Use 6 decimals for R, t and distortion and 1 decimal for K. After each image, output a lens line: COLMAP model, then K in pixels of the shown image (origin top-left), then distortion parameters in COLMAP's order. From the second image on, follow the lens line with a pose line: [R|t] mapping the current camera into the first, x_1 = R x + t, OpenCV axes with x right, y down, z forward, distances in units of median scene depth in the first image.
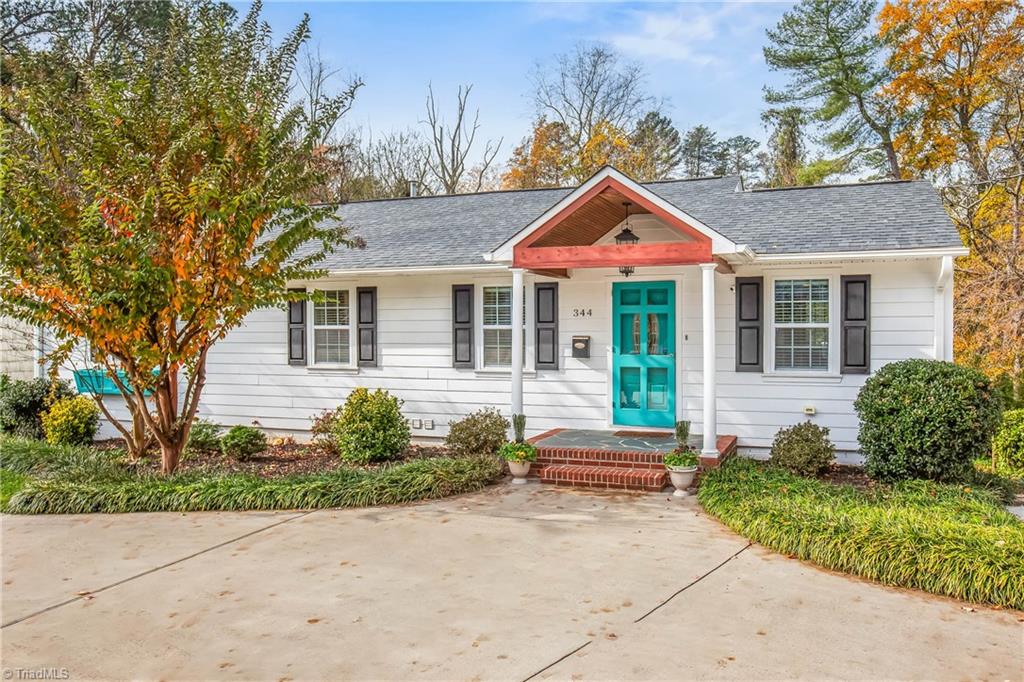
lens RADIAL K [[732.8, 0, 512.7], [0, 732.8, 341.8], [0, 0, 1]] dist [-0.000731, -0.000031]
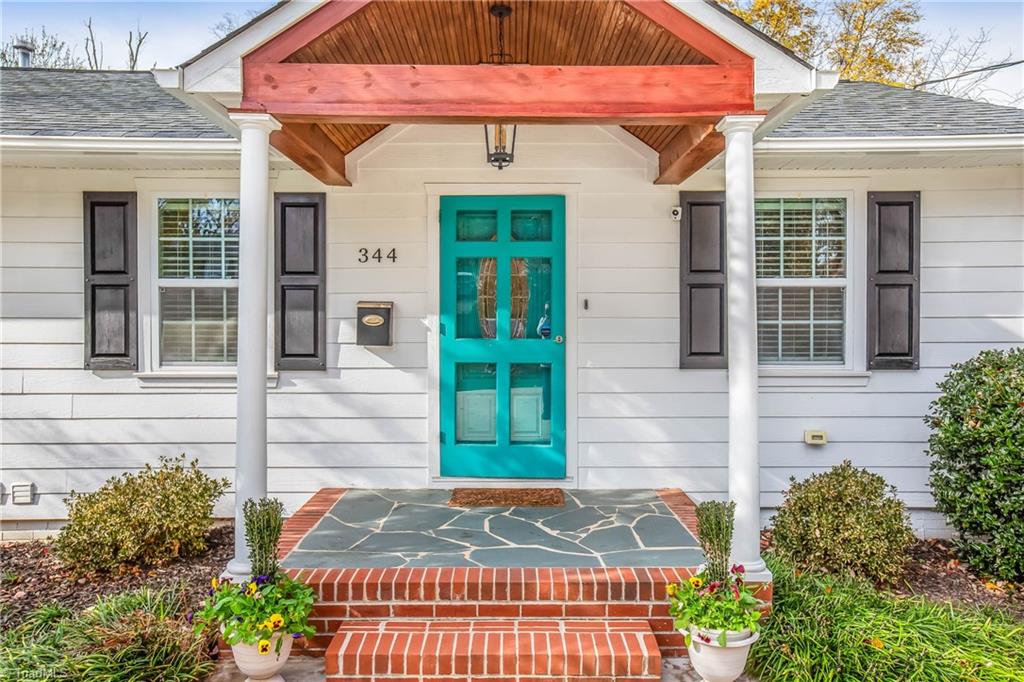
lens RADIAL K [[762.0, 0, 508.2], [0, 762.0, 326.7], [0, 0, 1]] dist [0.034430, 0.008155]
pose [[0.927393, 0.001806, 0.374083, -0.017540], [-0.000100, 0.999990, -0.004580, 0.011914], [-0.374087, 0.004210, 0.927384, 0.494728]]
